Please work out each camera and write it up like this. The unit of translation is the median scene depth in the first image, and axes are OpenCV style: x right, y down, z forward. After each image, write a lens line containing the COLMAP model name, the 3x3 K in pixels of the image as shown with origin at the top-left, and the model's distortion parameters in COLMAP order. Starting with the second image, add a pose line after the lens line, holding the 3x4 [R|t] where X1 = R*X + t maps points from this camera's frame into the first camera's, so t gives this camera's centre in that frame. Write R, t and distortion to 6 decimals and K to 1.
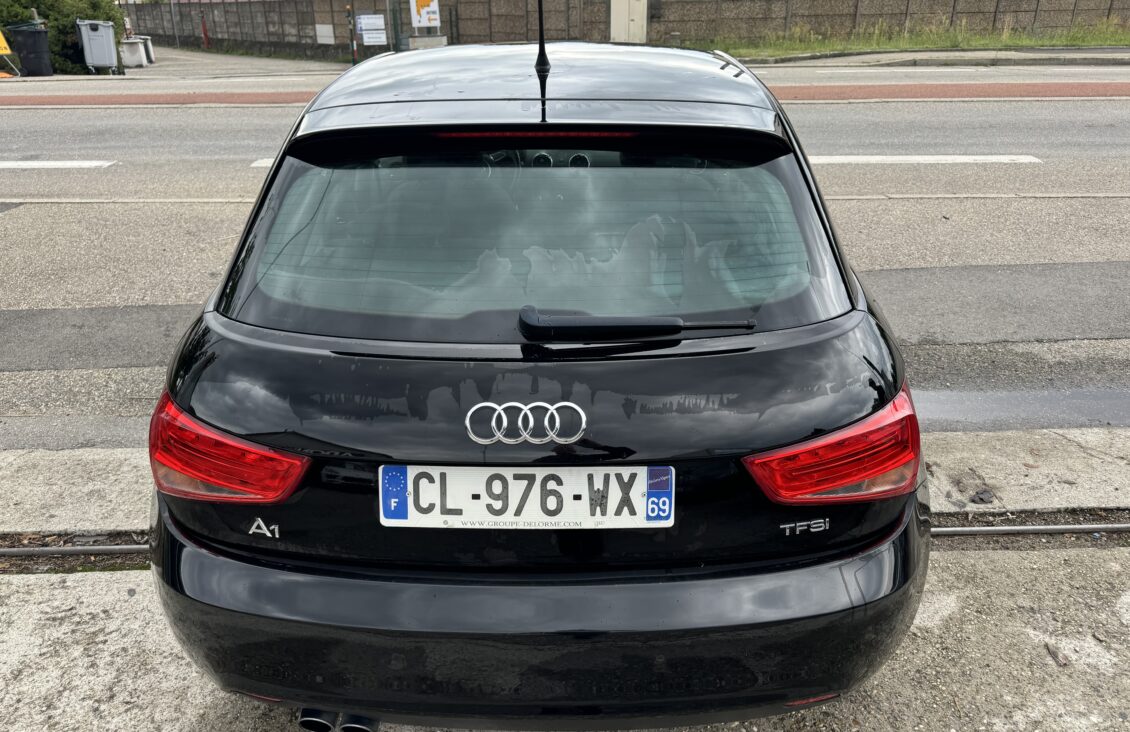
lens RADIAL K [[793.3, 0, 563.4], [0, 793.3, 356.4], [0, 0, 1]] dist [0.017006, -0.025088]
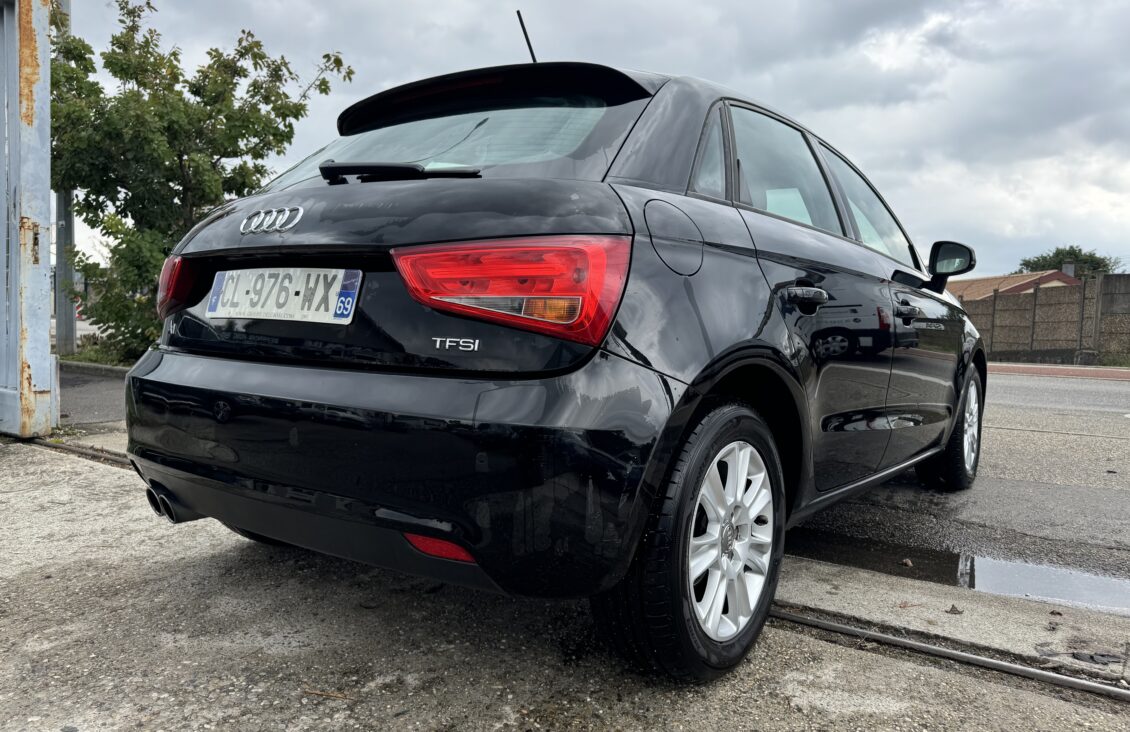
lens RADIAL K [[793.3, 0, 571.0], [0, 793.3, 361.0], [0, 0, 1]] dist [0.017006, -0.025088]
pose [[0.816421, 0.061362, -0.574188, 0.994646], [-0.269799, 0.919669, -0.285336, 0.478256], [0.510555, 0.387870, 0.767392, 0.325237]]
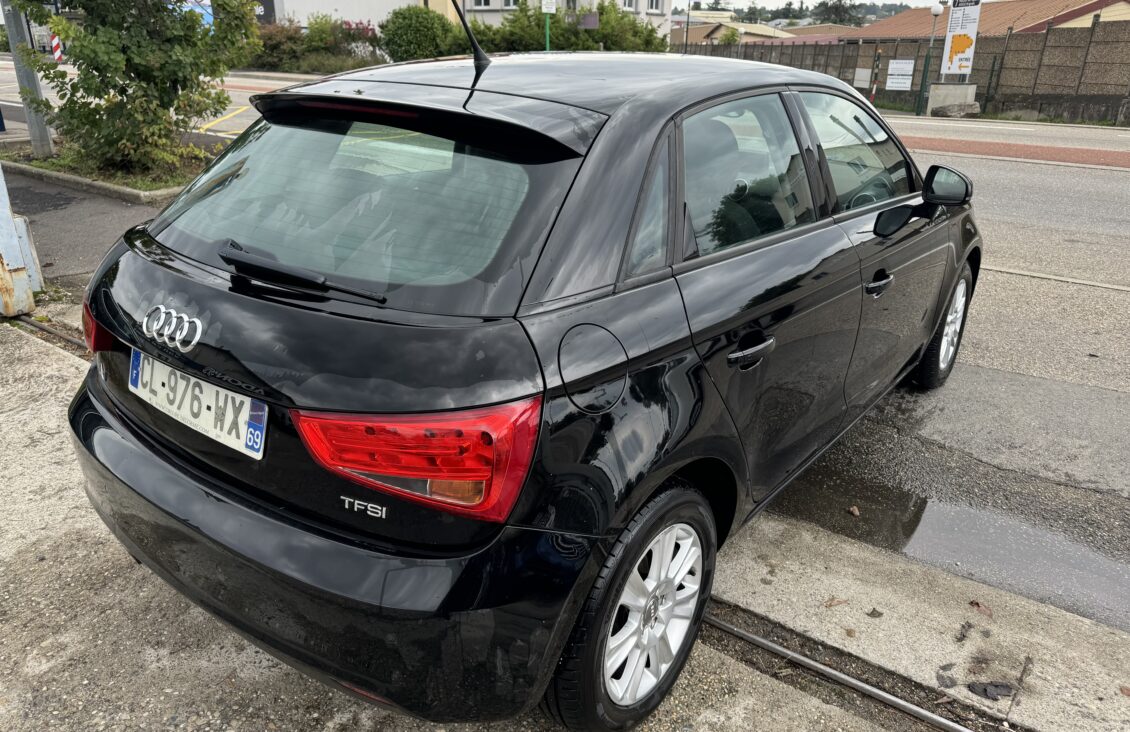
lens RADIAL K [[793.3, 0, 569.8], [0, 793.3, 367.2], [0, 0, 1]] dist [0.017006, -0.025088]
pose [[0.805292, 0.246454, -0.539227, 0.999431], [-0.266302, 0.962956, 0.042418, -0.063421], [0.529706, 0.109439, 0.841091, 0.292491]]
